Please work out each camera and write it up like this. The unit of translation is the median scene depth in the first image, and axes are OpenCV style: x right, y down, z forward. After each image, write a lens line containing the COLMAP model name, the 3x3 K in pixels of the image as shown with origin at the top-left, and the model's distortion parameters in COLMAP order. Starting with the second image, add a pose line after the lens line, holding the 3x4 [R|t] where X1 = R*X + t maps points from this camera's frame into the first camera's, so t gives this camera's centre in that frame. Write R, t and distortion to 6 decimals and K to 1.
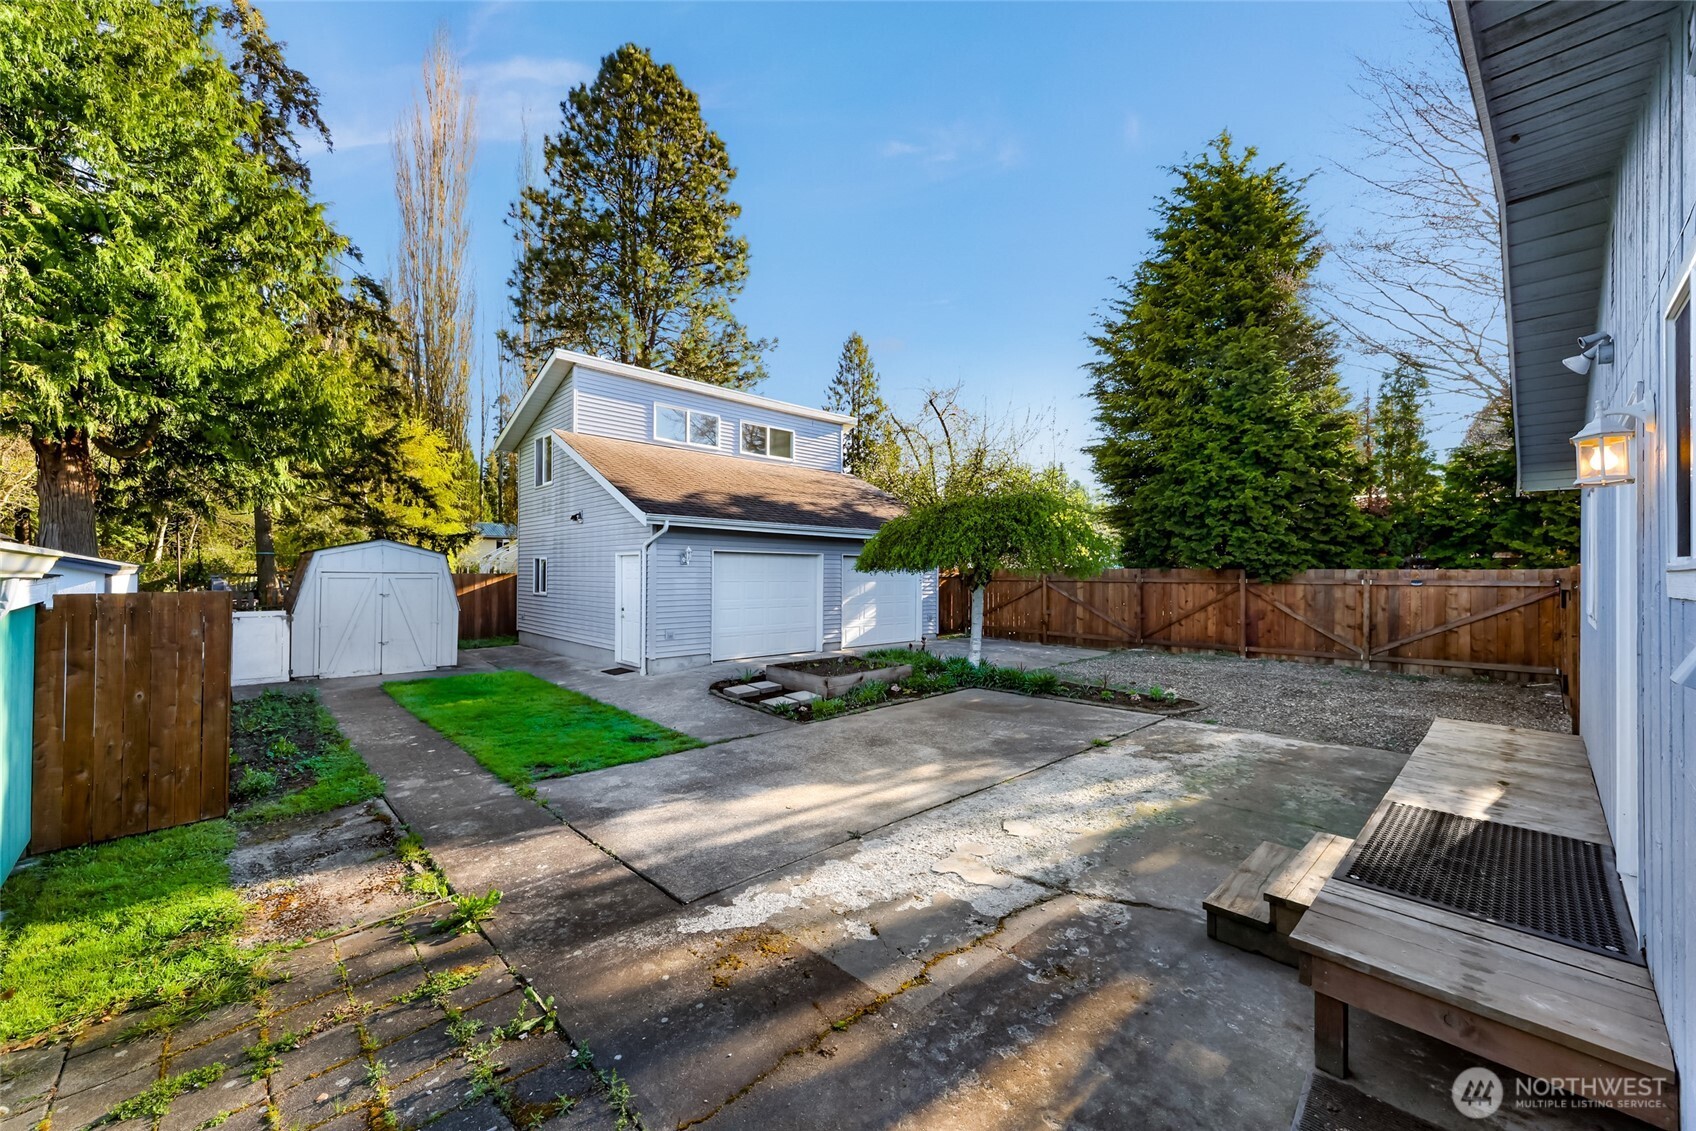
lens RADIAL K [[657.4, 0, 855.1], [0, 657.4, 566.3], [0, 0, 1]] dist [0.002577, 0.000216]
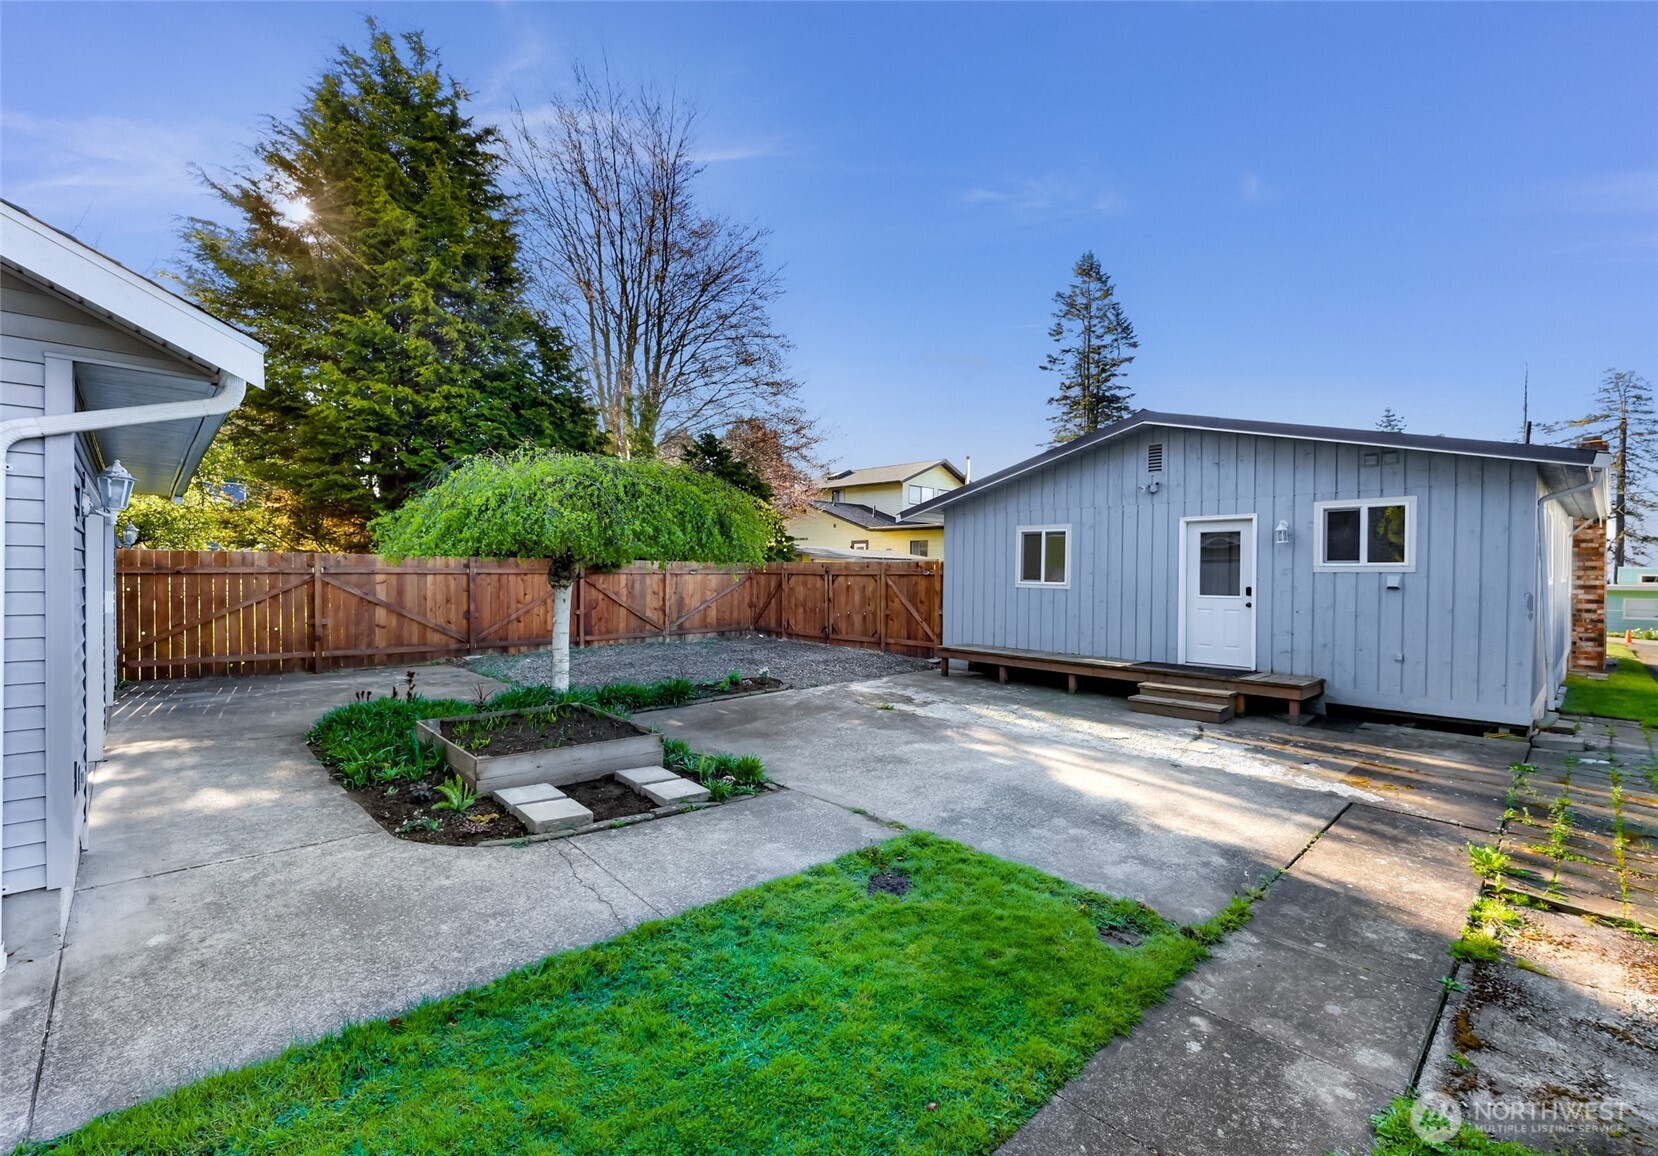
lens RADIAL K [[742.2, 0, 834.8], [0, 742.2, 582.7], [0, 0, 1]] dist [-0.000595, -0.000943]
pose [[-0.008195, -0.020061, 0.999765, -1.144678], [-0.016923, 0.999658, 0.019920, 0.023481], [-0.999823, -0.016756, -0.008532, 1.337897]]
